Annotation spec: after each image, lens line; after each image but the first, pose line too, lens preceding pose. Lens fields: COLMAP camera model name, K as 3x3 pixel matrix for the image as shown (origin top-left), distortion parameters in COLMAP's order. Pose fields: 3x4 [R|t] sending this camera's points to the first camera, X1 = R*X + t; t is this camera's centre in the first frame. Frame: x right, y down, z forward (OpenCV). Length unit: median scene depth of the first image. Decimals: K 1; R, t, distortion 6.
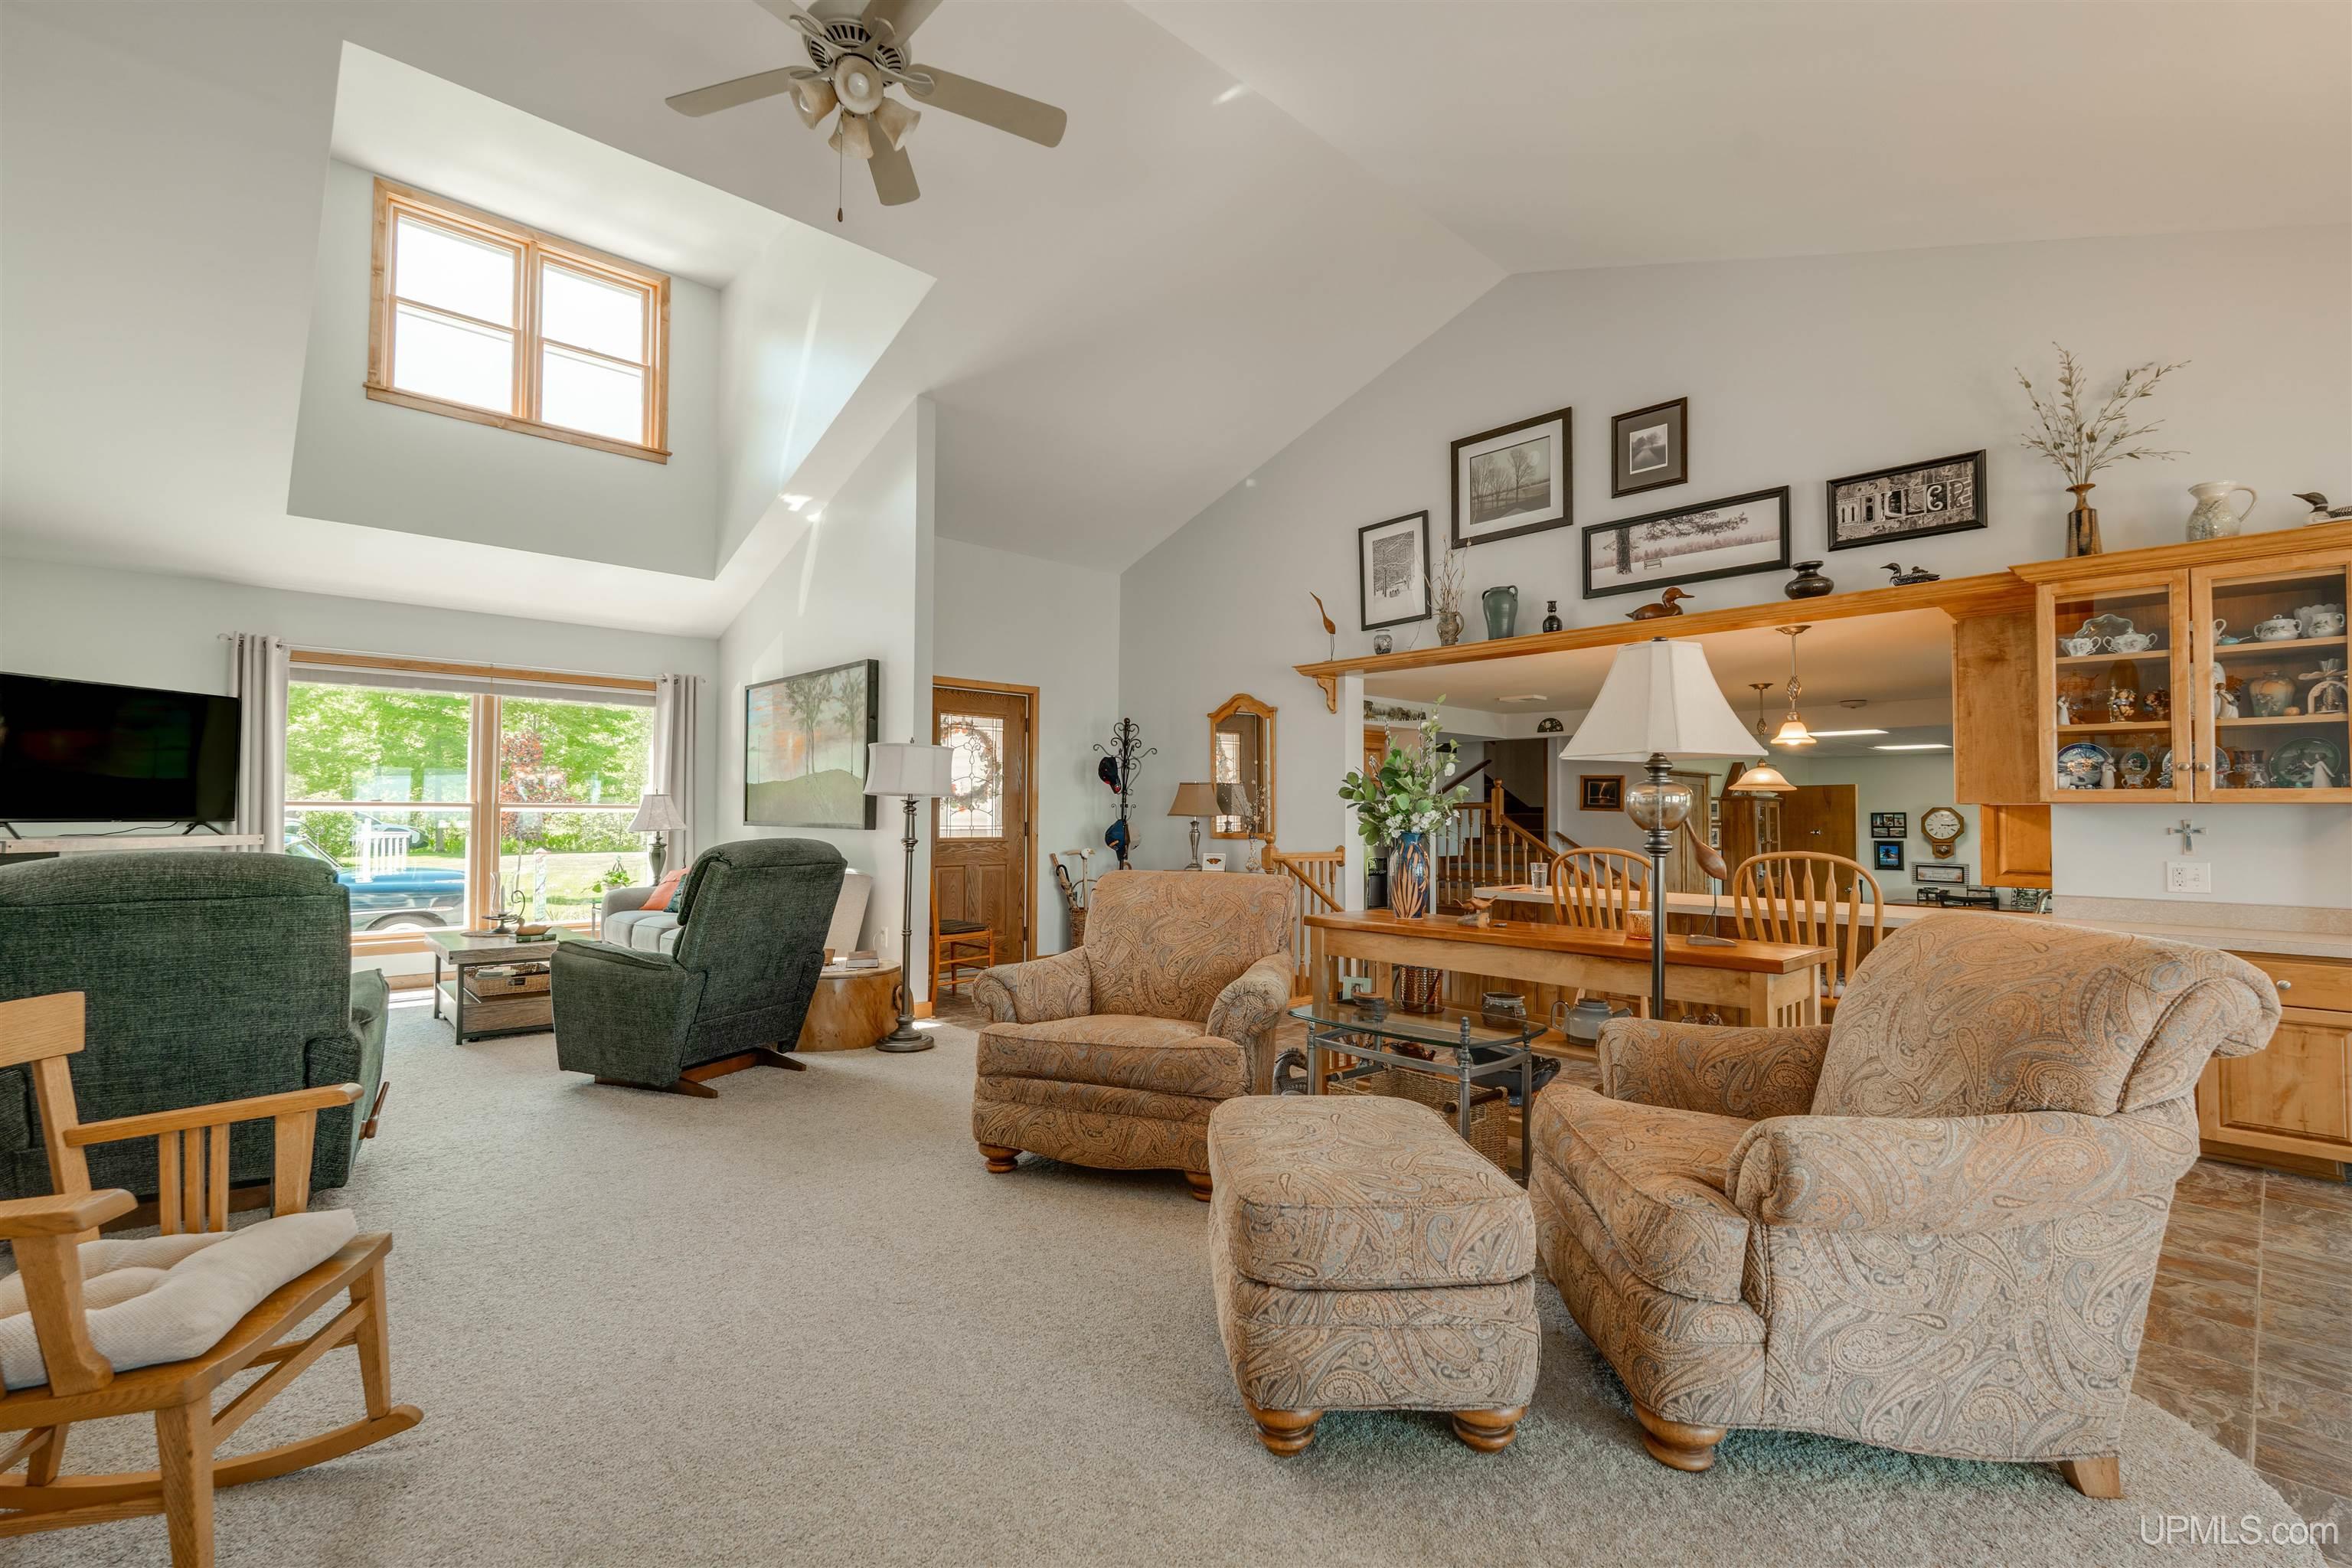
lens RADIAL K [[1029.7, 0, 1172.3], [0, 1029.7, 783.6], [0, 0, 1]] dist [-0.005563, 0.001365]
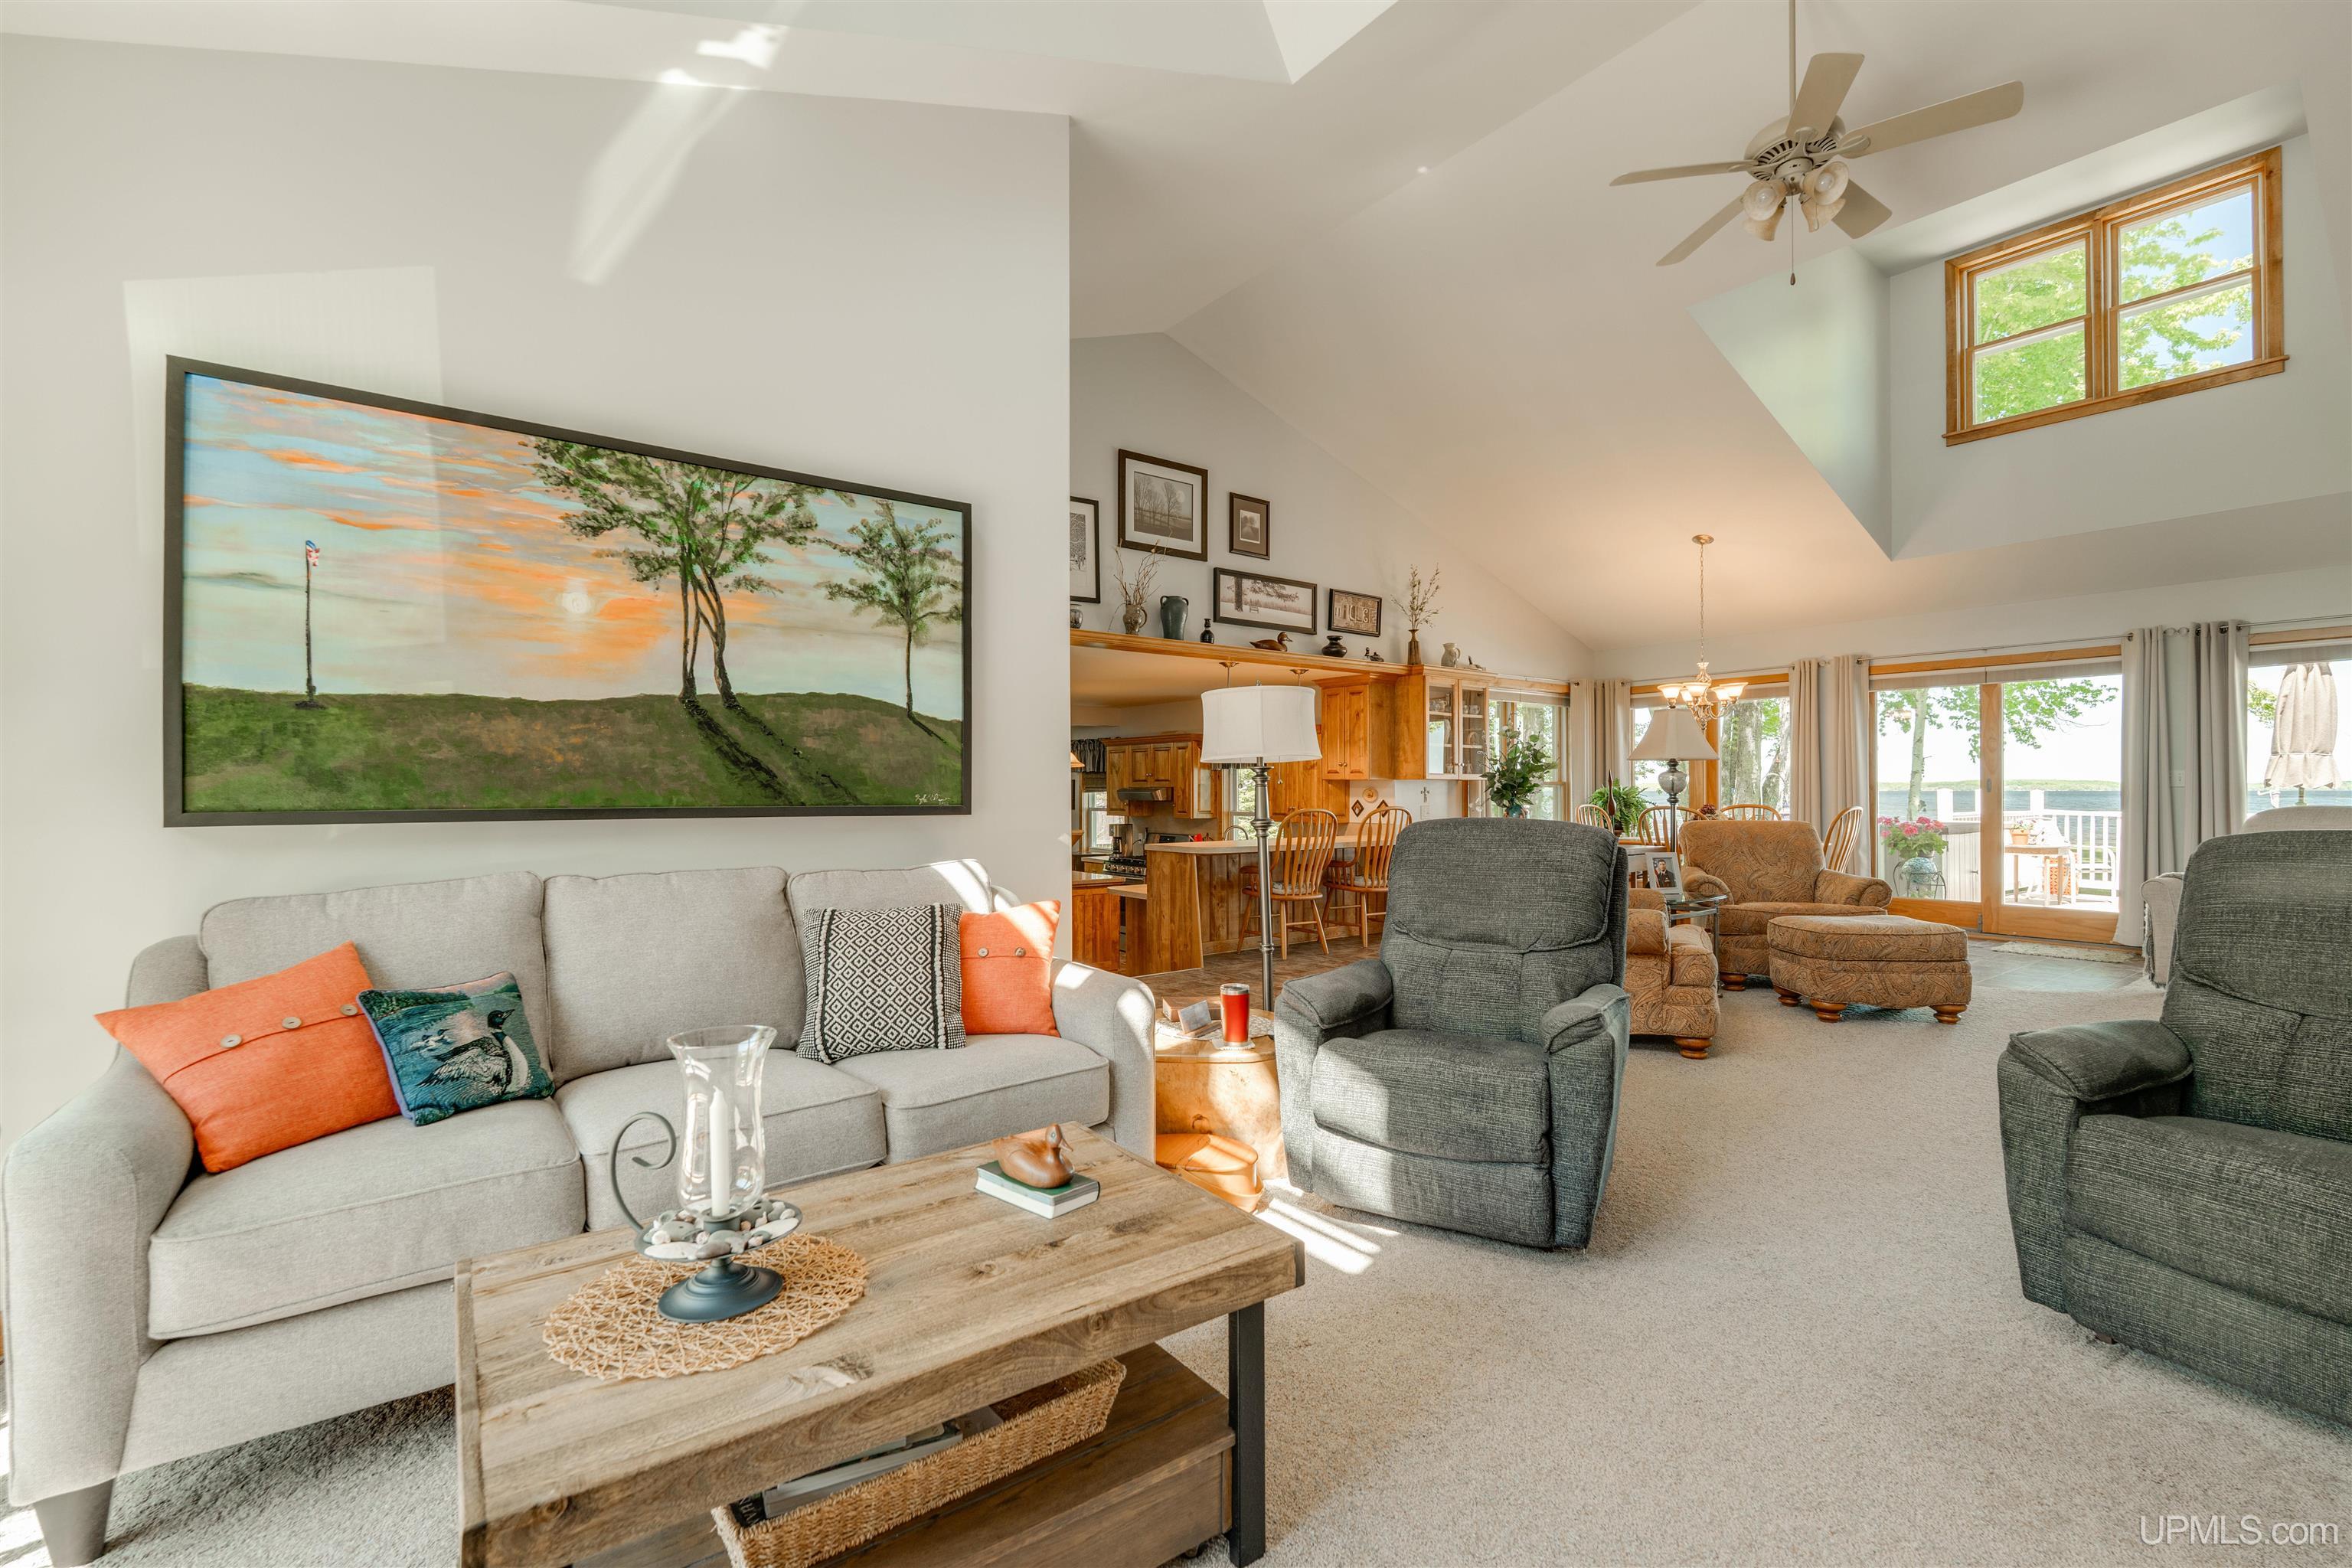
lens RADIAL K [[1029.7, 0, 1167.4], [0, 1029.7, 783.6], [0, 0, 1]] dist [-0.005563, 0.001365]
pose [[0.102385, 0.000555, 0.994745, -0.911498], [-0.027952, 0.999607, 0.002319, 0.025927], [-0.994352, -0.028042, 0.102361, 0.915509]]
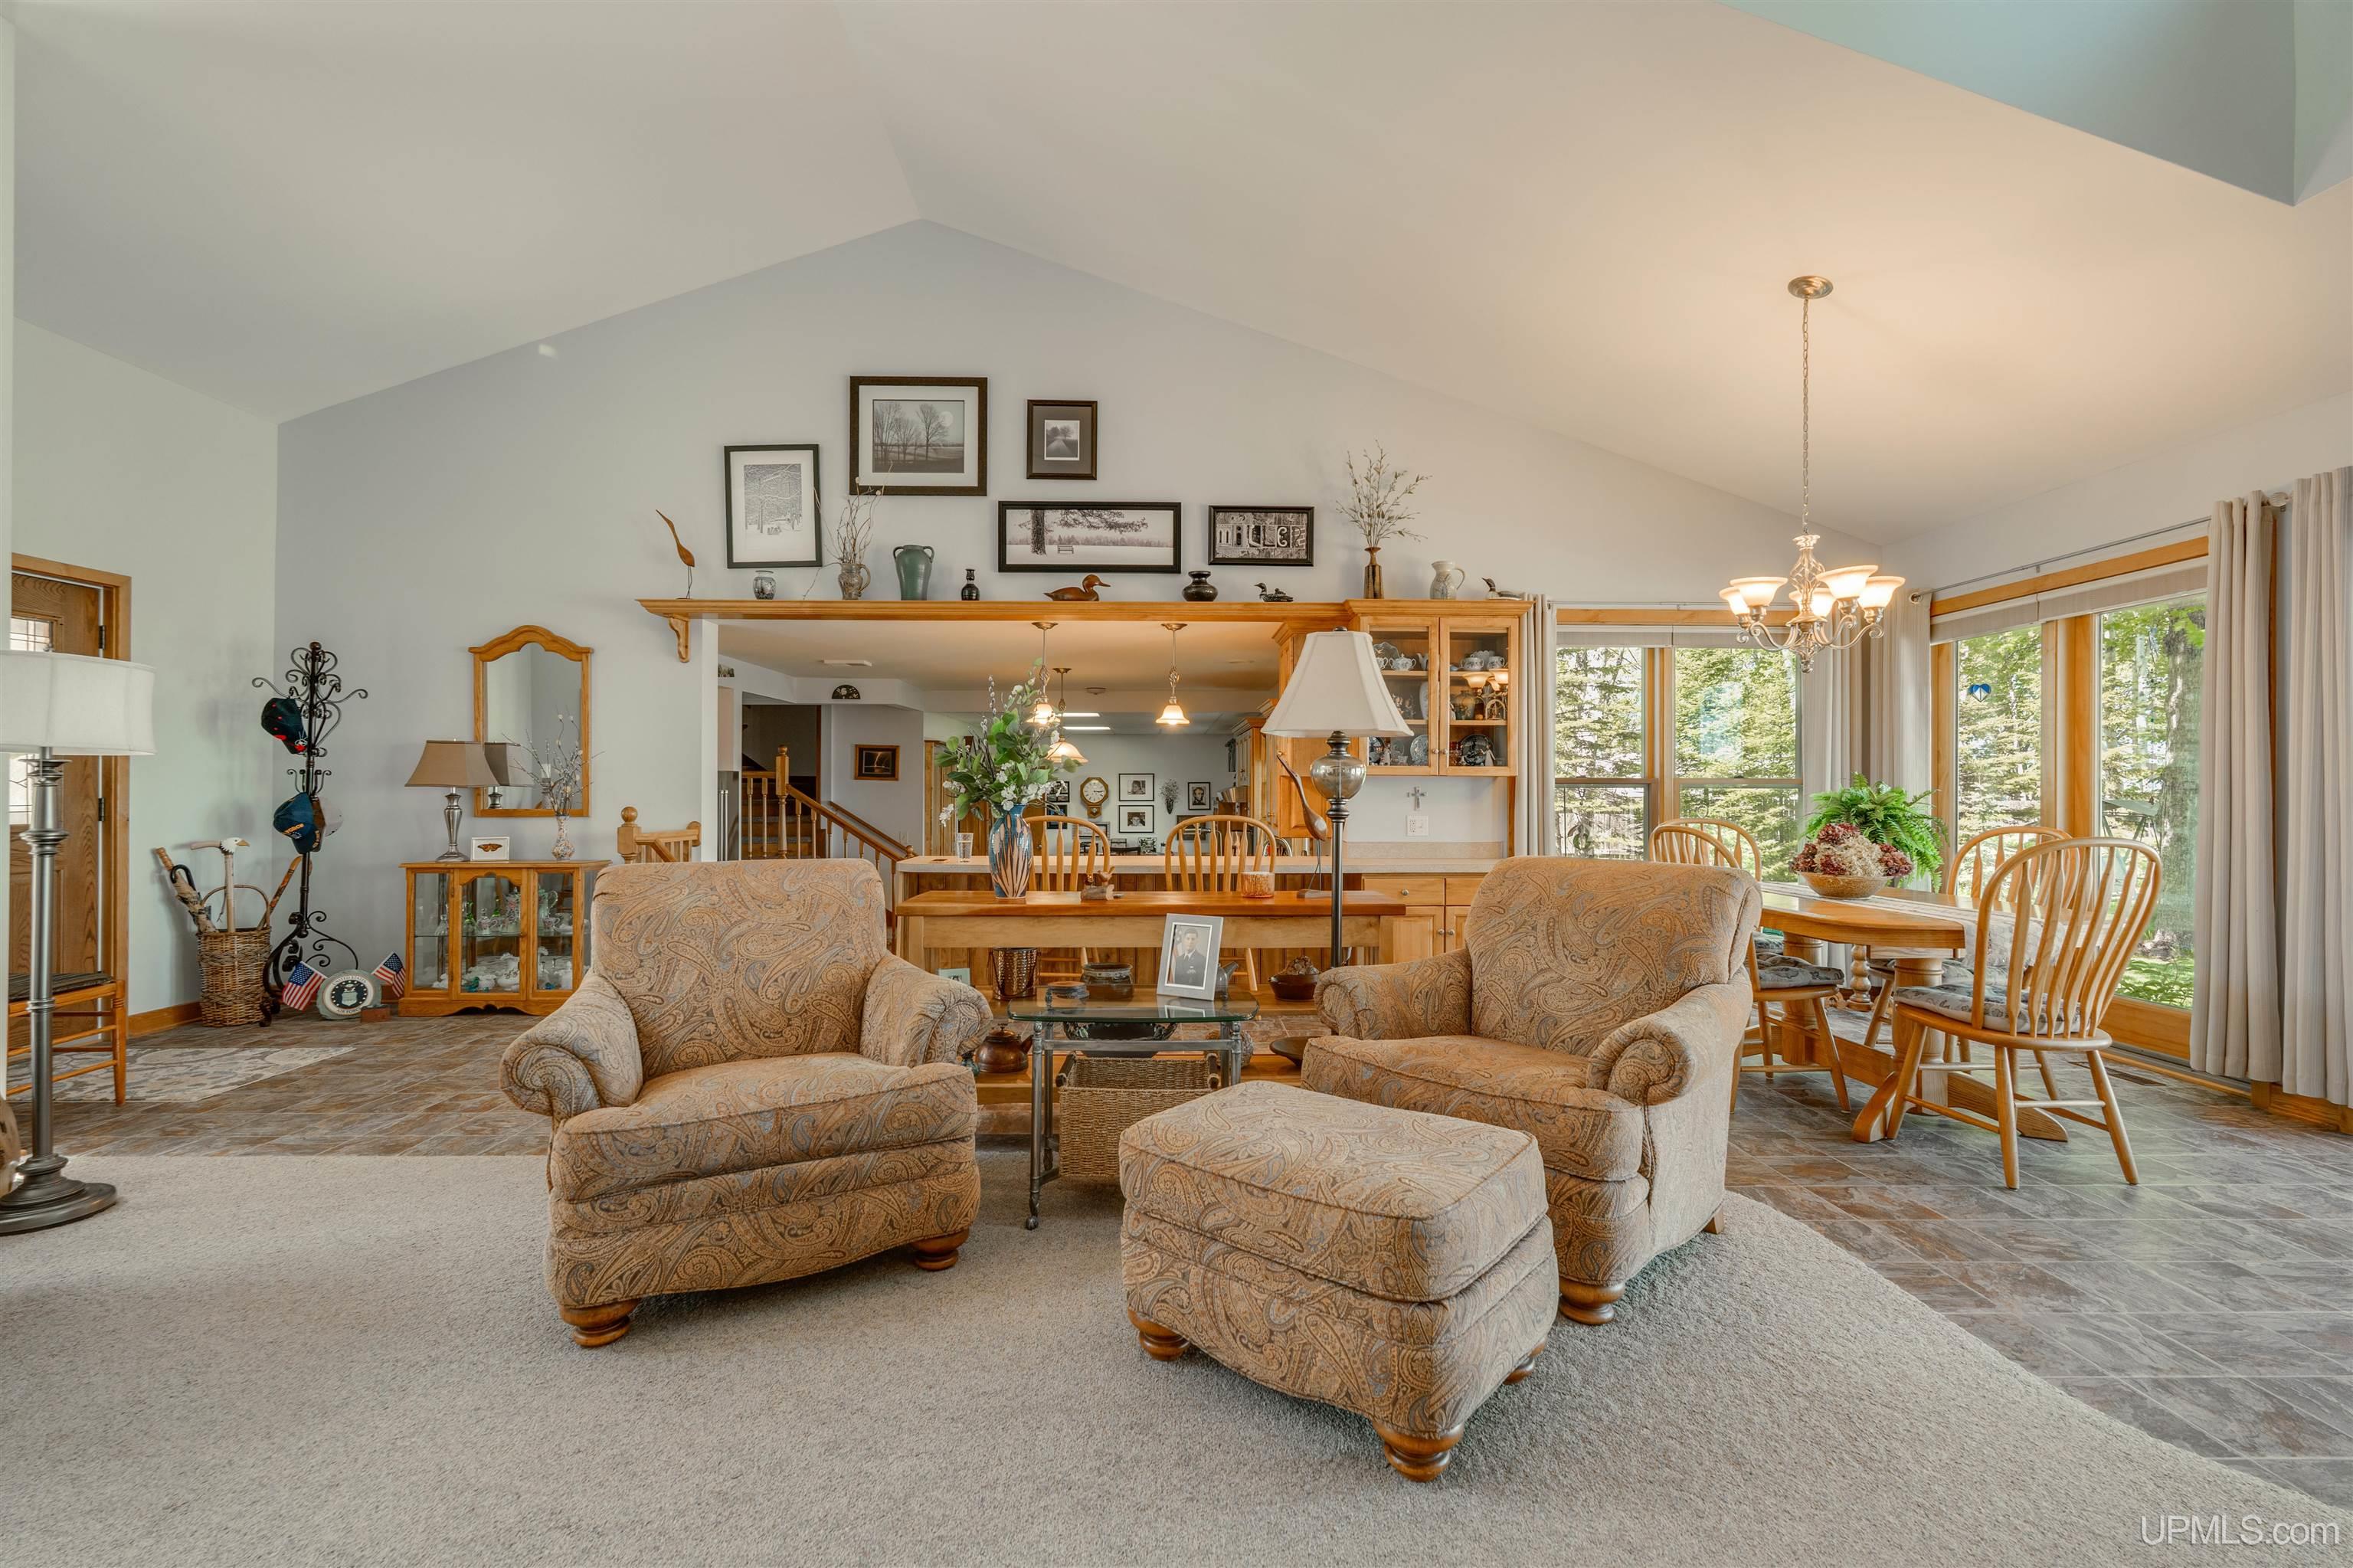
lens RADIAL K [[1030.2, 0, 1171.5], [0, 1030.2, 780.7], [0, 0, 1]] dist [-0.005563, 0.001365]
pose [[0.668389, 0.001073, 0.743811, -0.240616], [-0.021453, 0.999611, 0.017835, 0.004698], [-0.743503, -0.027878, 0.668152, 0.186883]]
